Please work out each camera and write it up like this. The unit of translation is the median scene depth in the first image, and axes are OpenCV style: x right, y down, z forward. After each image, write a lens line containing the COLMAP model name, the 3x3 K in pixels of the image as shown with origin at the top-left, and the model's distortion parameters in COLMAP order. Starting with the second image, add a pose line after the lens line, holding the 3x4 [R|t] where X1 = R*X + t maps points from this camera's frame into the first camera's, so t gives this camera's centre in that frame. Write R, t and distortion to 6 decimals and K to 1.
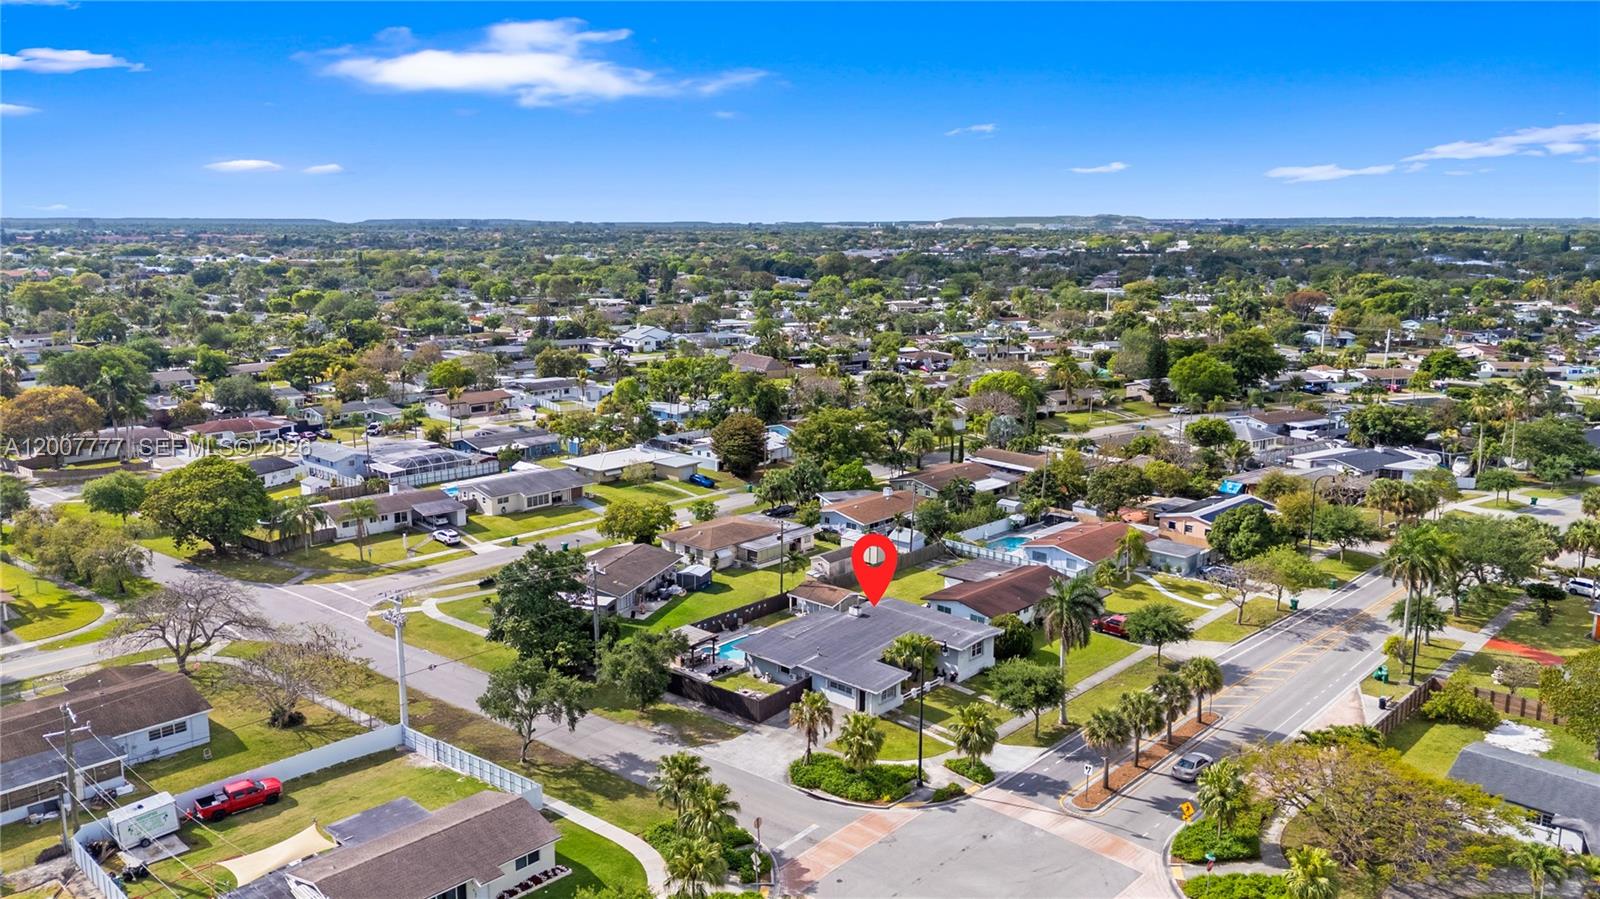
lens RADIAL K [[1133.8, 0, 795.7], [0, 1133.8, 473.7], [0, 0, 1]] dist [0.080046, -0.090824]
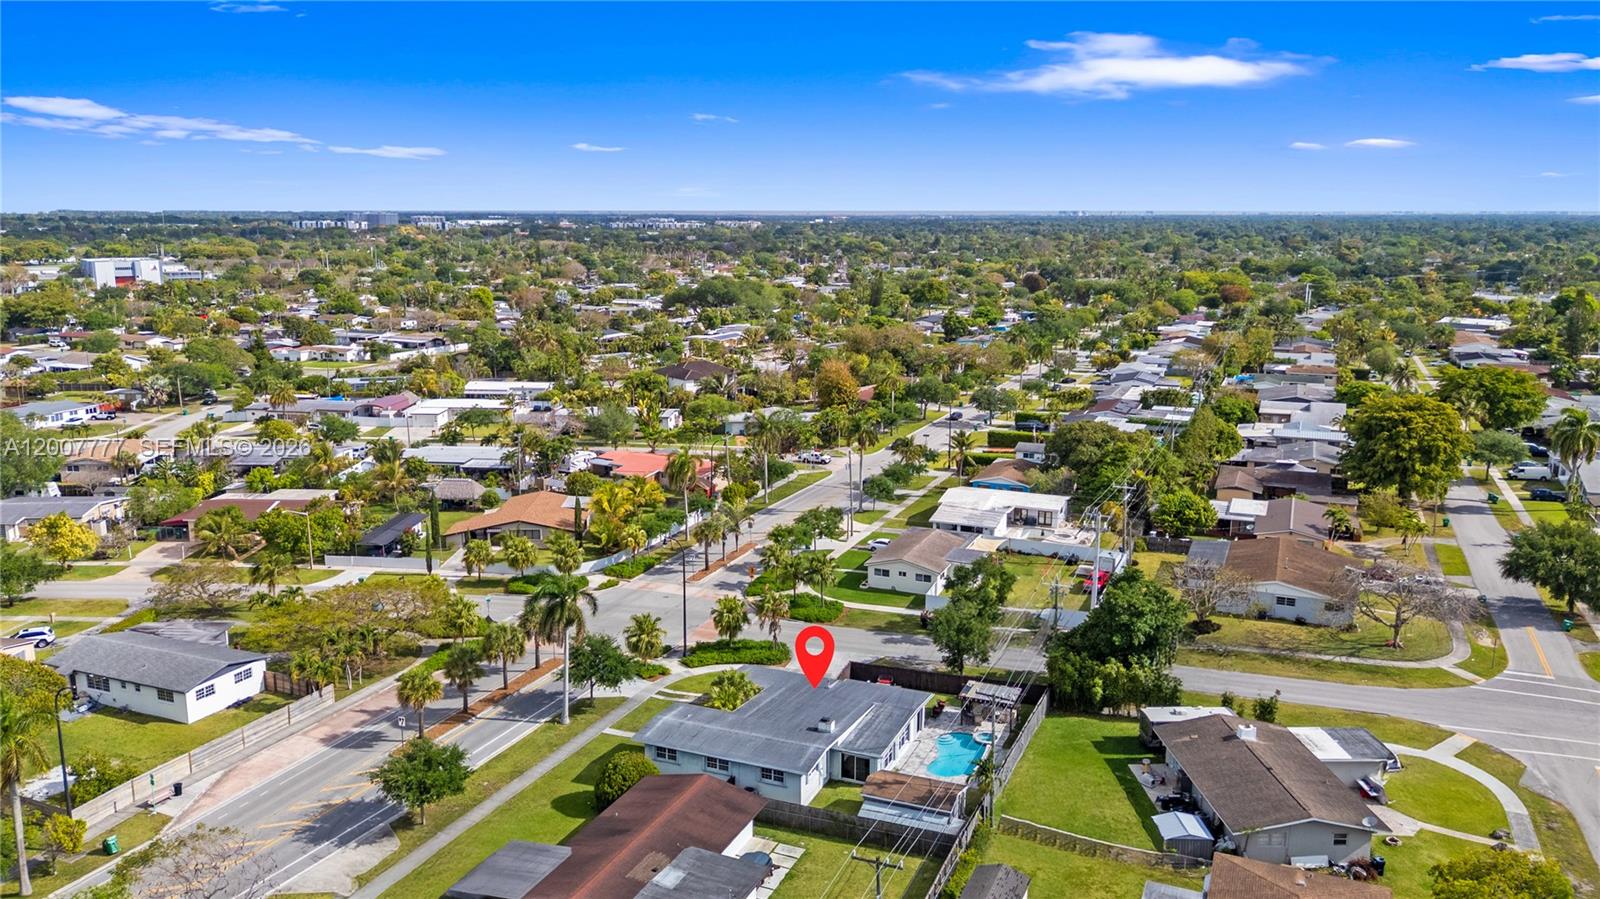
lens RADIAL K [[1133.8, 0, 795.7], [0, 1133.8, 473.7], [0, 0, 1]] dist [0.080046, -0.090824]
pose [[-0.936409, 0.073417, -0.343146, 0.265395], [-0.078013, 0.909844, 0.407552, -0.282919], [0.342130, 0.408404, -0.846258, 1.290593]]
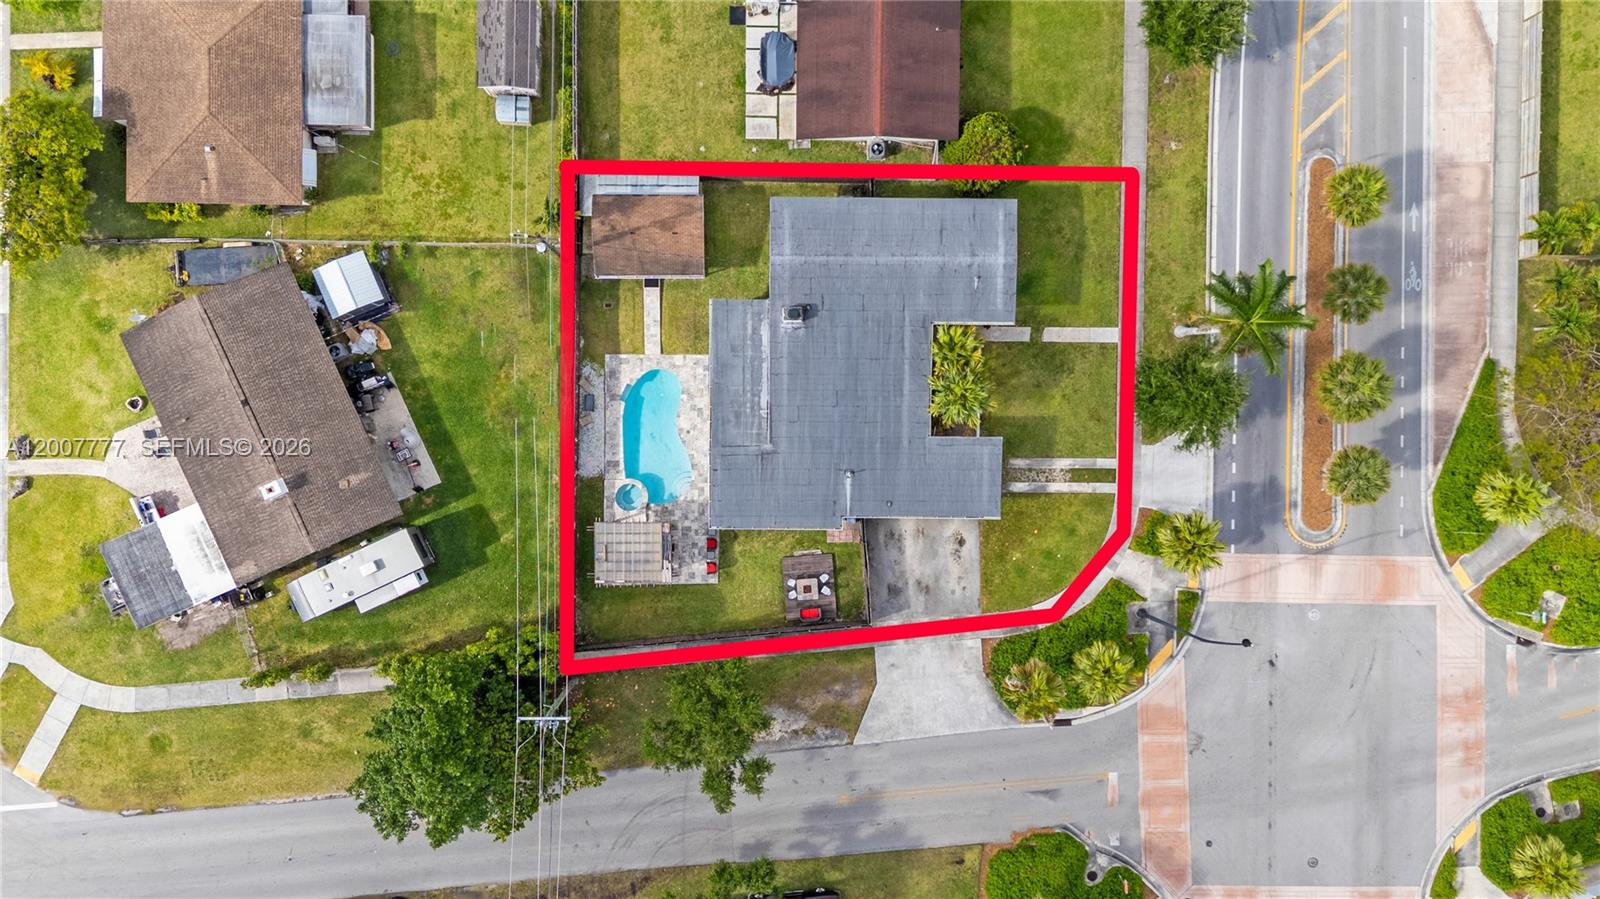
lens RADIAL K [[1133.8, 0, 795.7], [0, 1133.8, 473.7], [0, 0, 1]] dist [0.080046, -0.090824]
pose [[0.731258, -0.682055, 0.007944, -0.005755], [0.135733, 0.156918, 0.978240, -0.354834], [-0.668460, -0.714267, 0.207325, 0.670469]]
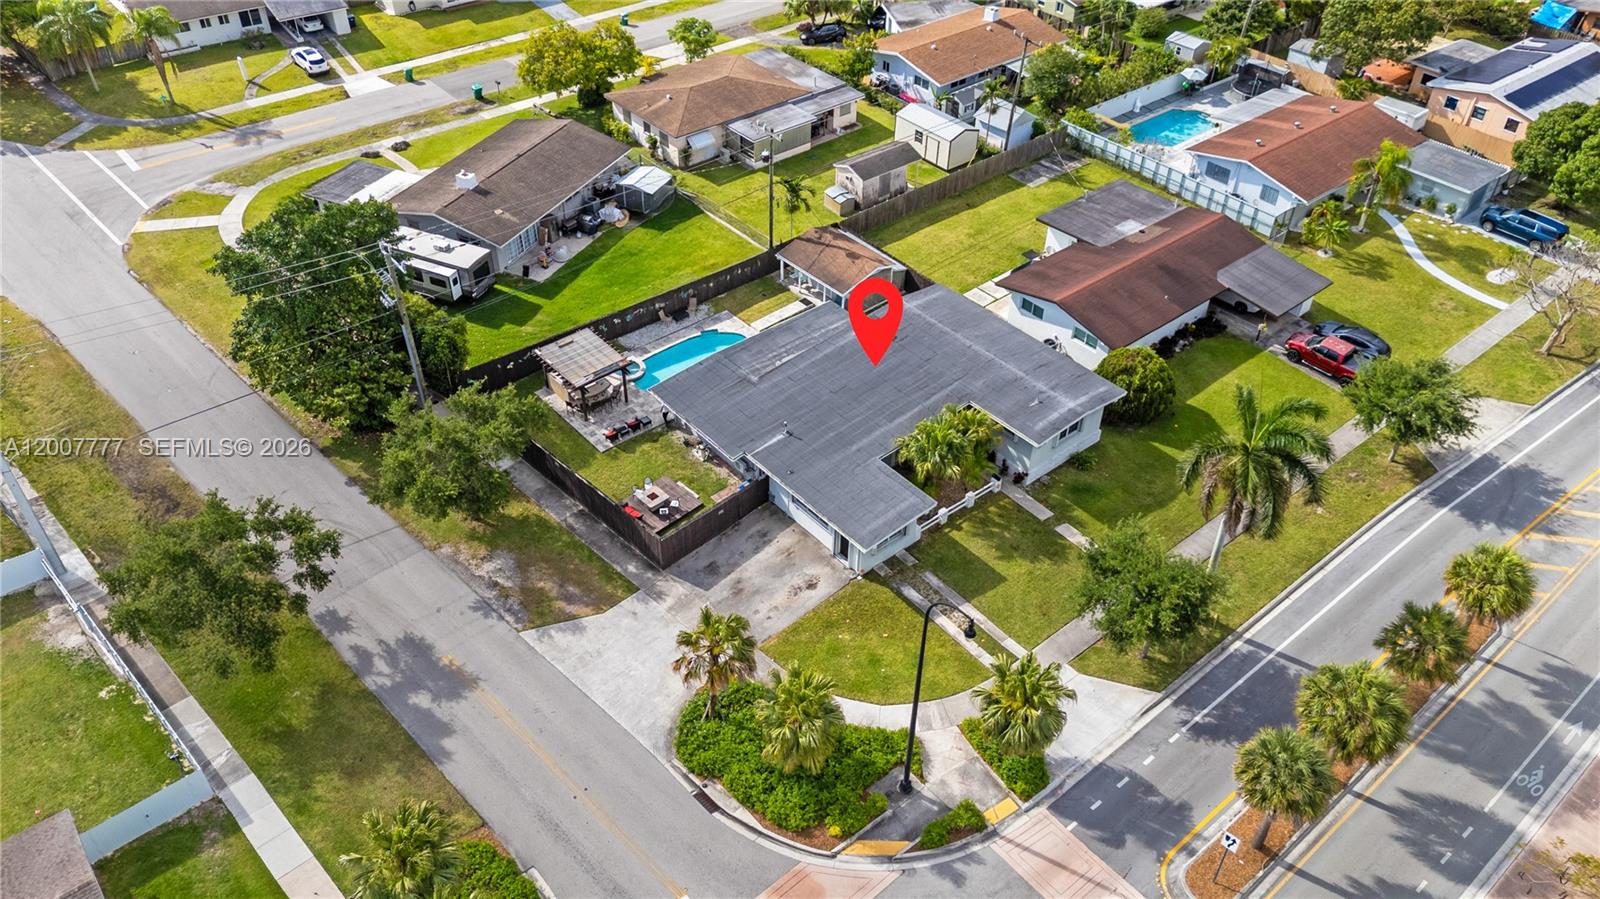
lens RADIAL K [[1133.8, 0, 795.7], [0, 1133.8, 473.7], [0, 0, 1]] dist [0.080046, -0.090824]
pose [[0.993038, 0.084512, -0.082052, 0.055550], [-0.034555, 0.874952, 0.482975, -0.075194], [0.112609, -0.476777, 0.871781, 0.370938]]
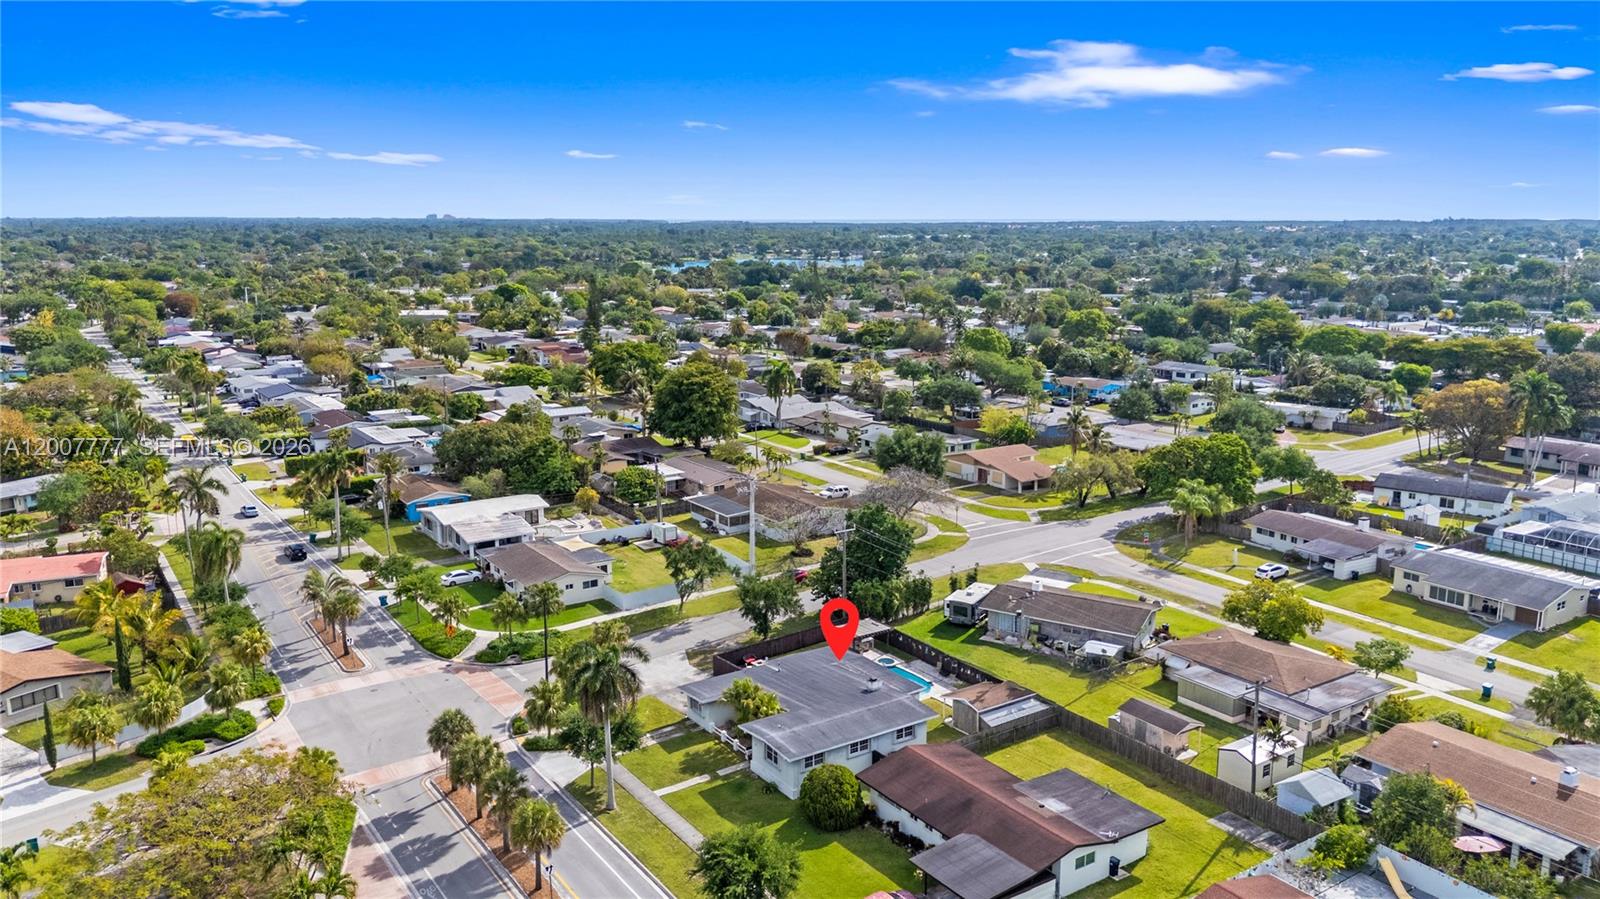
lens RADIAL K [[1133.8, 0, 795.7], [0, 1133.8, 473.7], [0, 0, 1]] dist [0.080046, -0.090824]
pose [[-0.217092, 0.209133, -0.953486, 0.685649], [-0.208365, 0.944341, 0.254568, -0.187318], [0.953654, 0.253937, -0.161433, 0.854208]]
